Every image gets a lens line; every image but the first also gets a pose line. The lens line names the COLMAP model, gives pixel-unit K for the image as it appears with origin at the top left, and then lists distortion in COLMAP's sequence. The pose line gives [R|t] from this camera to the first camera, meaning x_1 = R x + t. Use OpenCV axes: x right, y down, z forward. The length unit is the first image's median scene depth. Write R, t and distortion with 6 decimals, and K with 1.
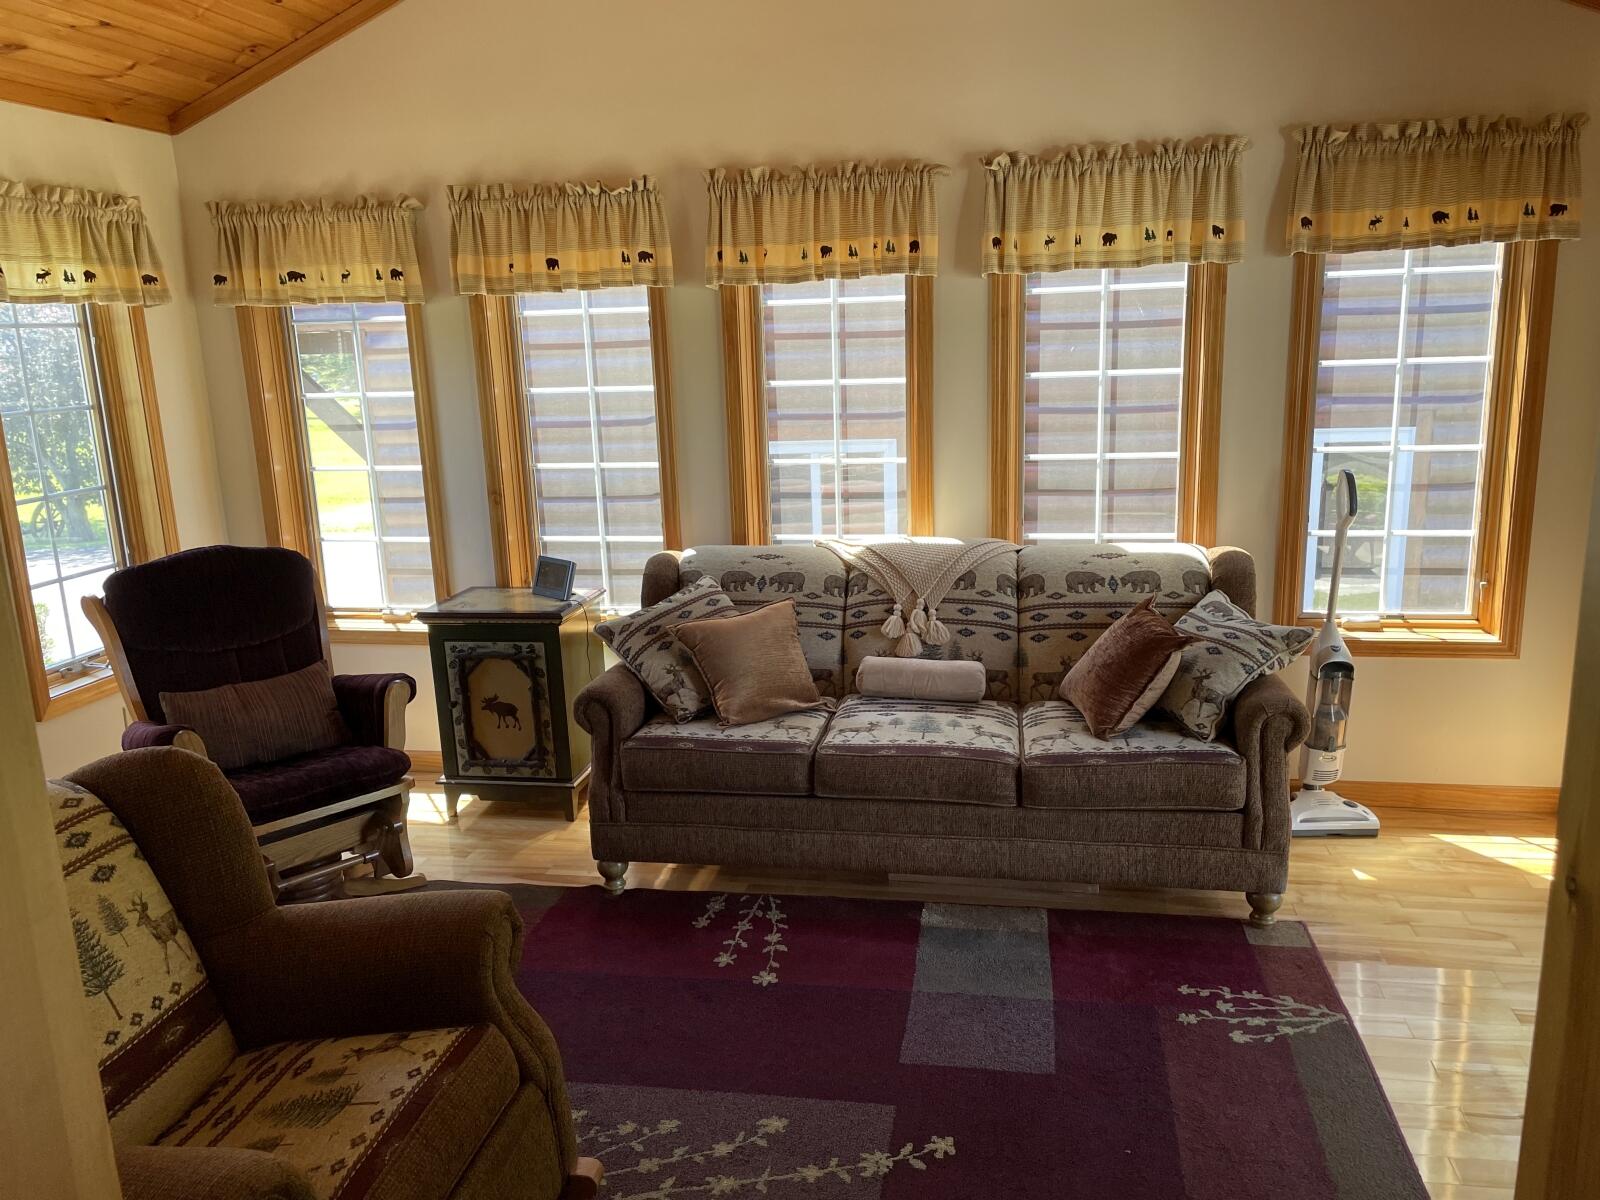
lens RADIAL K [[1211.3, 0, 800.0], [0, 1211.3, 600.0], [0, 0, 1]] dist [0.104688, -0.143270]
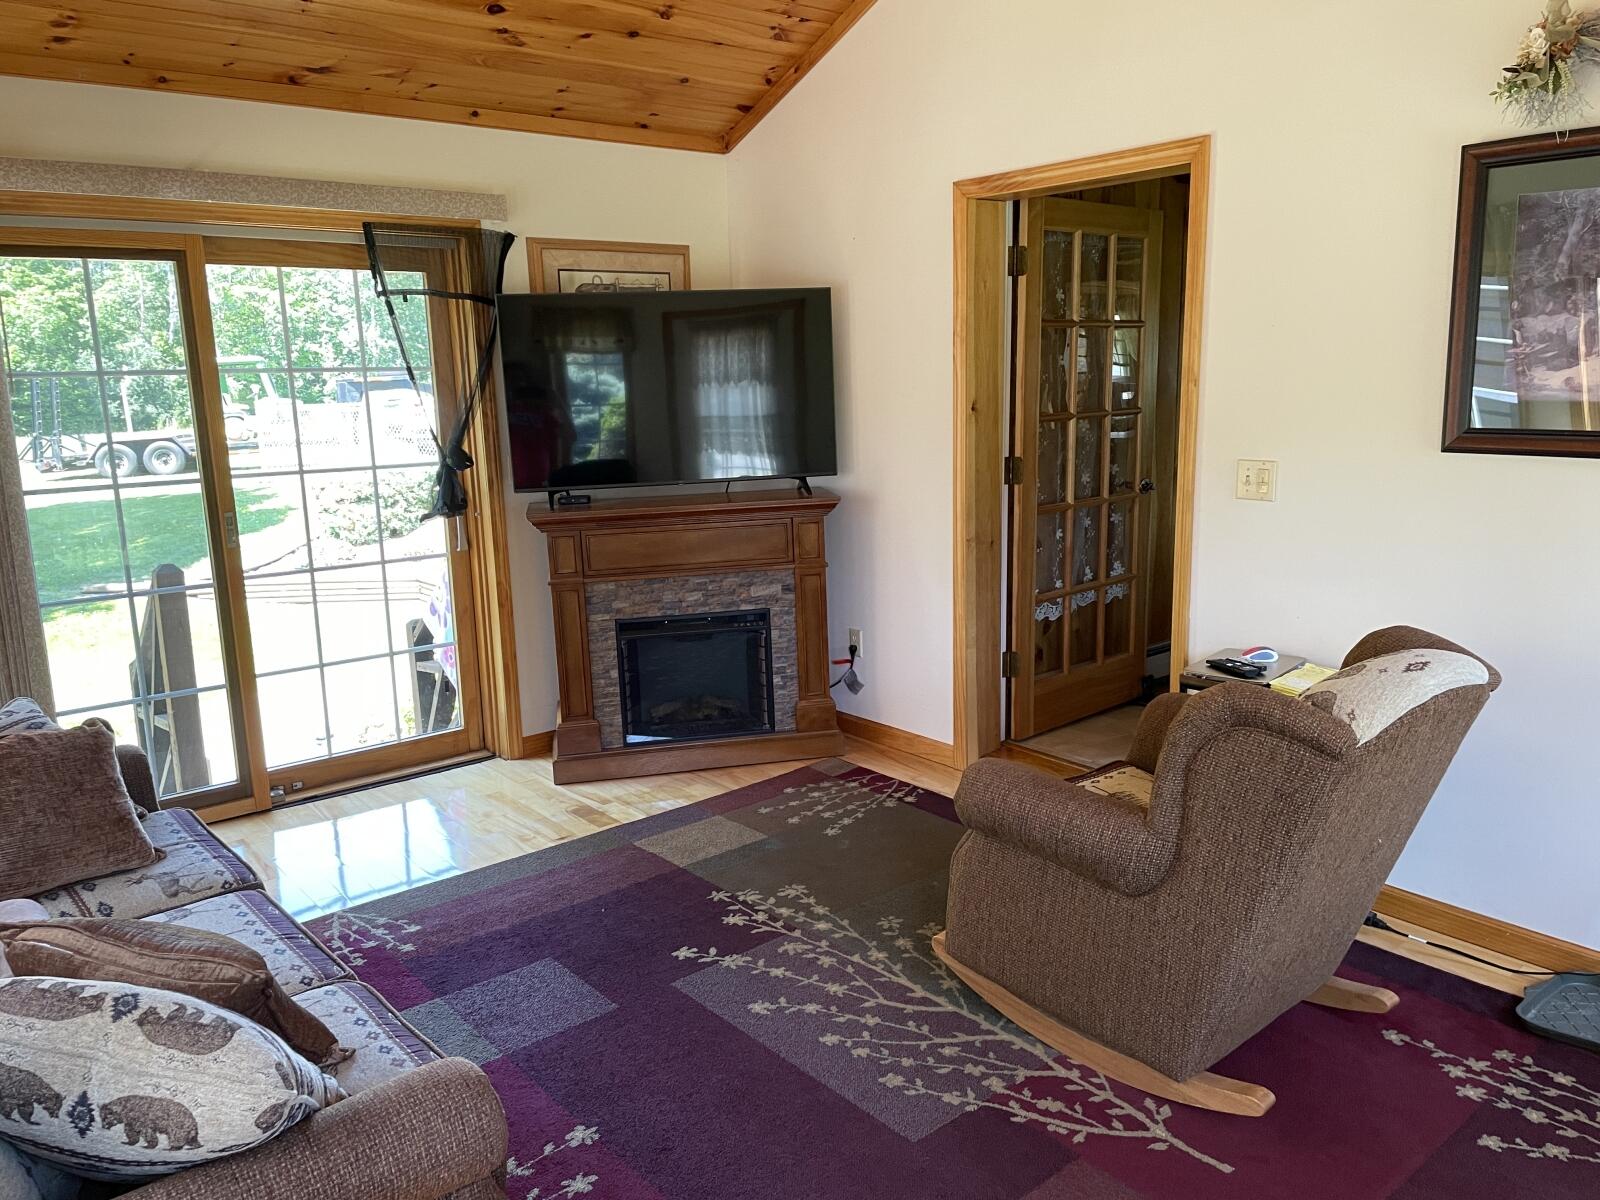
lens RADIAL K [[1211.3, 0, 800.0], [0, 1211.3, 600.0], [0, 0, 1]] dist [0.104688, -0.143270]
pose [[-0.769953, -0.069520, 0.634302, -0.556351], [0.188381, 0.924977, 0.330046, -0.223082], [-0.609659, 0.373610, -0.699093, 1.206846]]
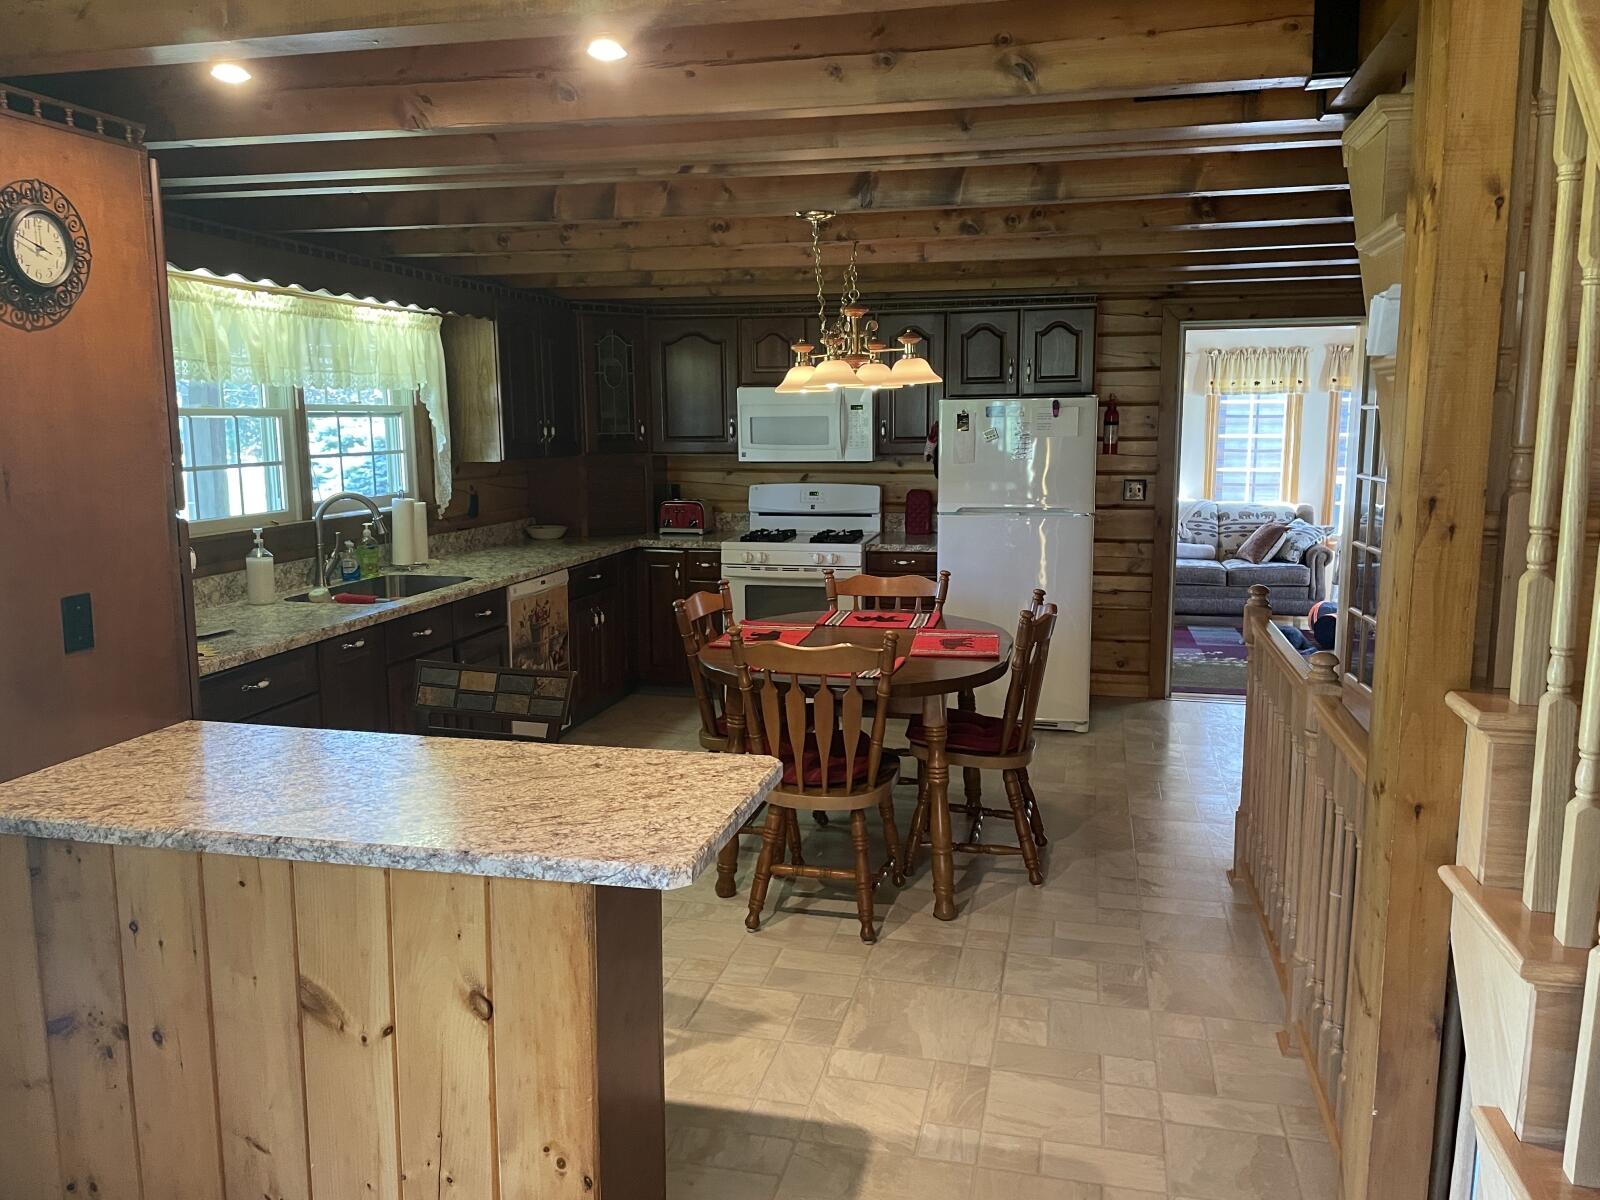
lens RADIAL K [[1211.3, 0, 800.0], [0, 1211.3, 600.0], [0, 0, 1]] dist [0.104688, -0.143270]
pose [[0.998807, 0.033746, -0.035301, -0.628753], [-0.036021, 0.997173, -0.065942, 0.381252], [0.032976, 0.067135, 0.997199, -1.648322]]
